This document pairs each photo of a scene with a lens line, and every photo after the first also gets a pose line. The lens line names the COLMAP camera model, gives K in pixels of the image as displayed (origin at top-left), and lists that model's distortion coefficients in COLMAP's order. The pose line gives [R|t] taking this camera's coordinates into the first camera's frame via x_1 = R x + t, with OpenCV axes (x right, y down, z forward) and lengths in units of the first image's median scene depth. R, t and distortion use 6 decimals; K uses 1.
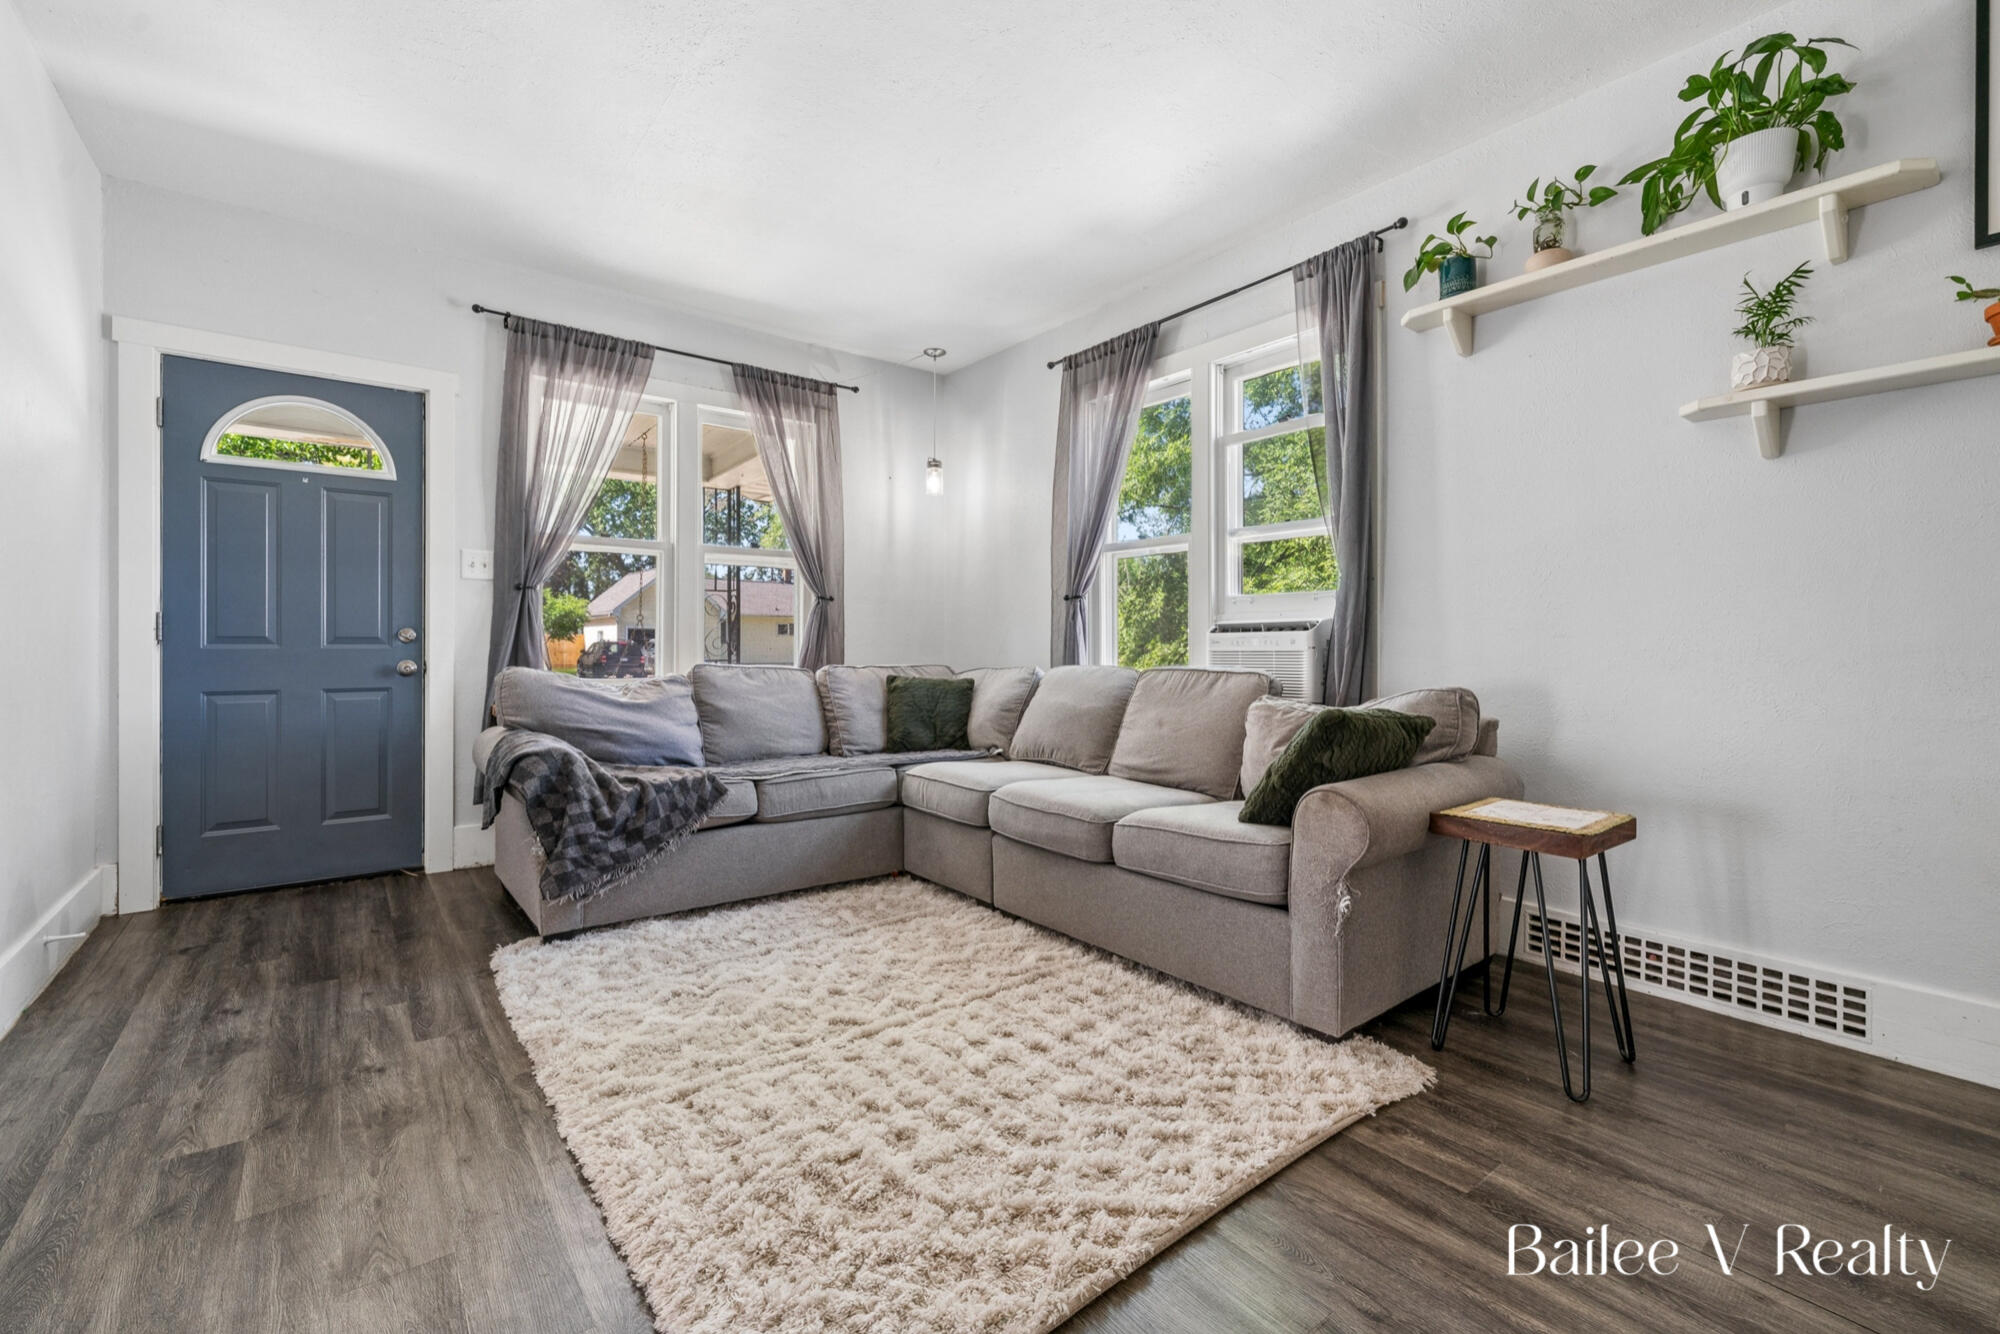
lens RADIAL K [[823.8, 0, 994.7], [0, 823.8, 656.3], [0, 0, 1]] dist [-0.012545, -0.000444]
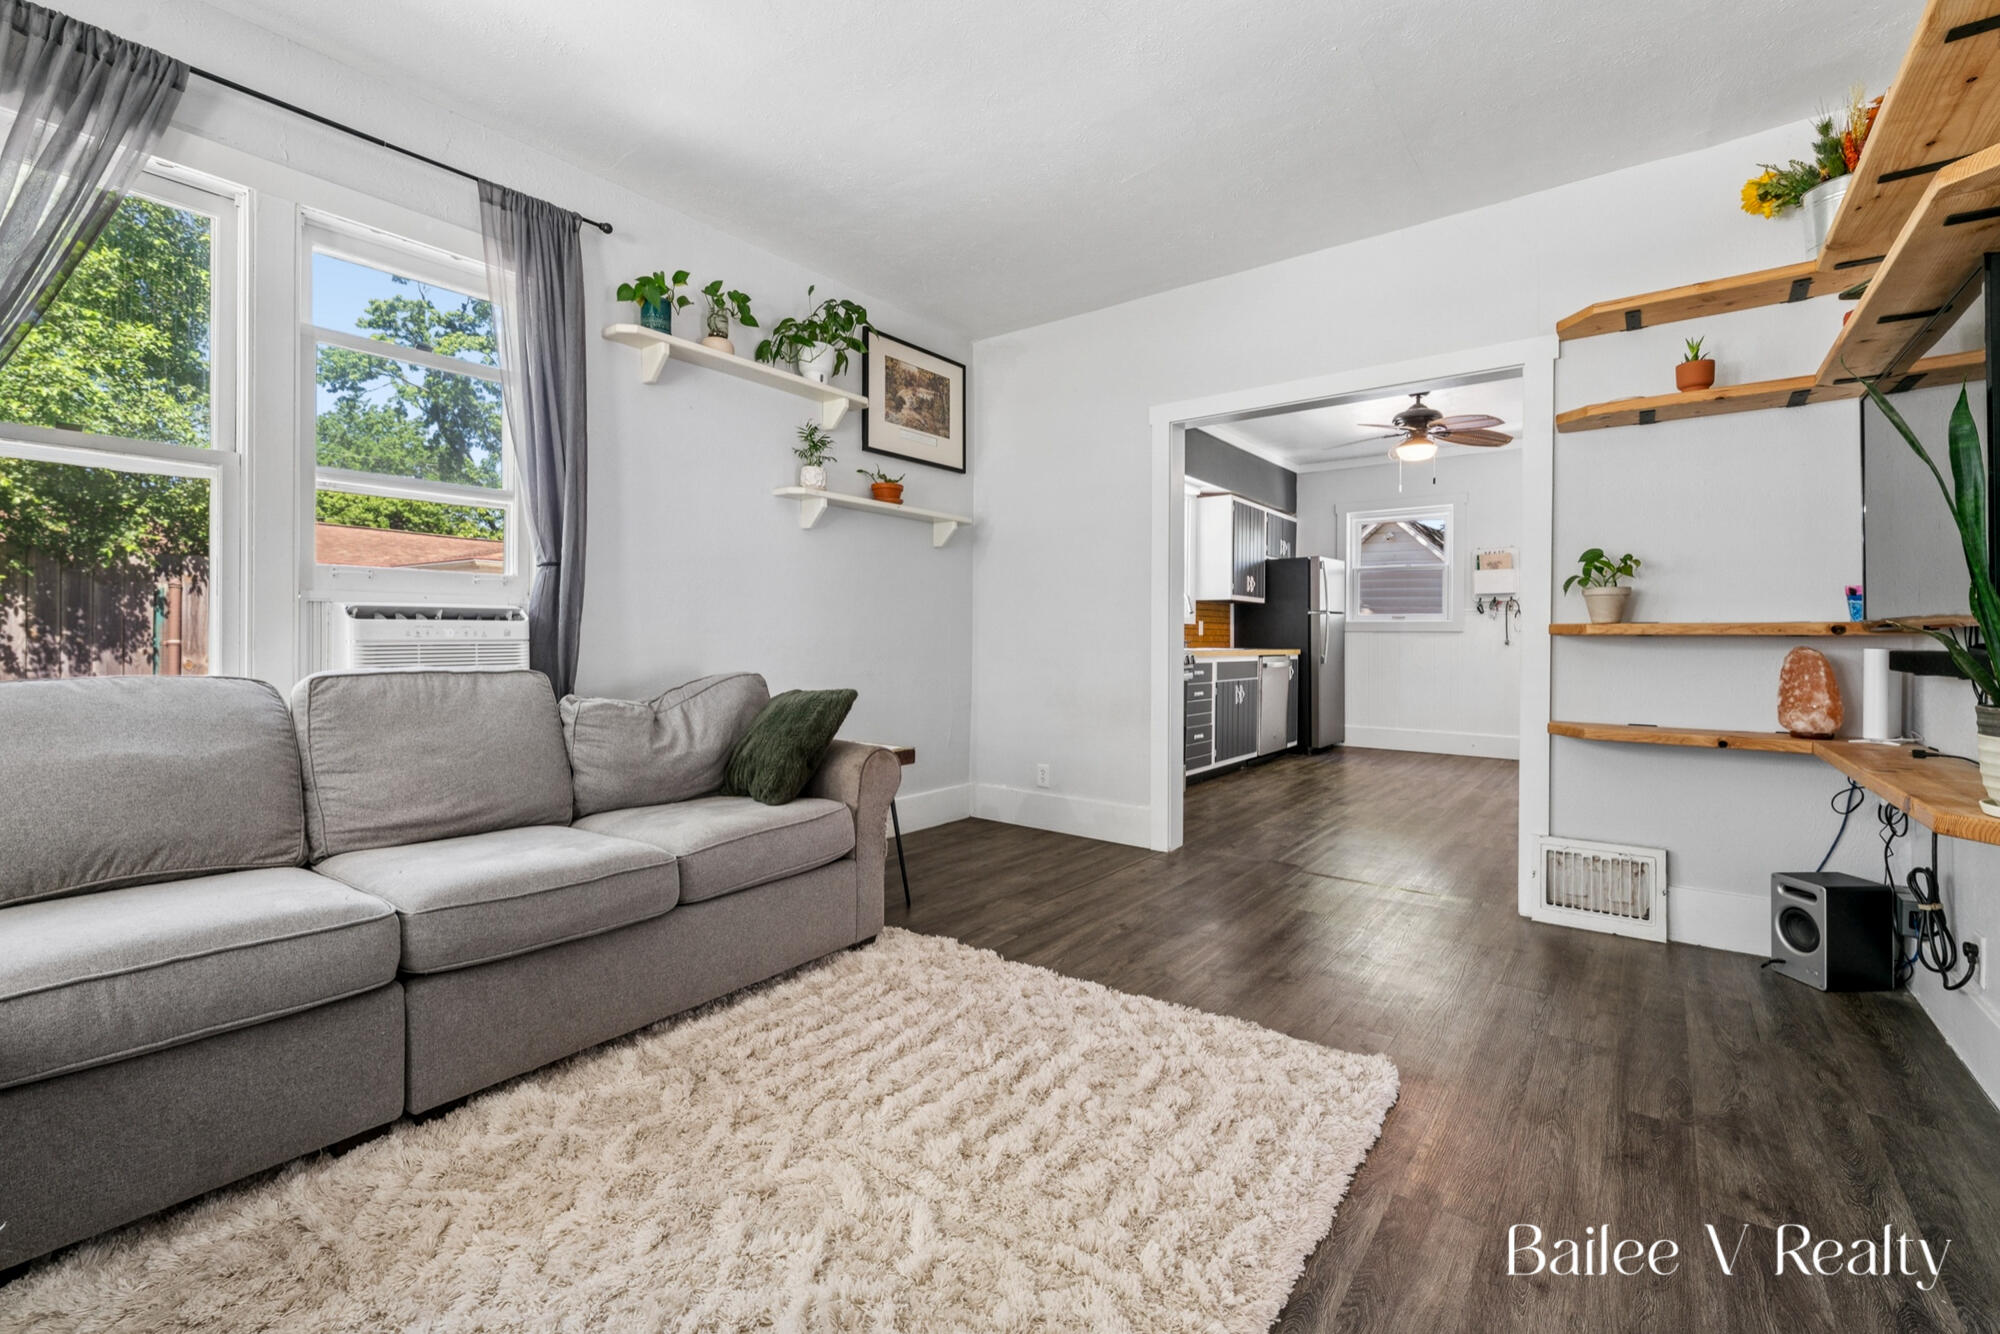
lens RADIAL K [[845.4, 0, 995.4], [0, 845.4, 643.0], [0, 0, 1]] dist [0.000708, -0.000766]
pose [[-0.240248, -0.009316, 0.970667, -0.572921], [0.003352, 0.999940, 0.010427, -0.014138], [-0.970706, 0.005758, -0.240203, 0.680455]]
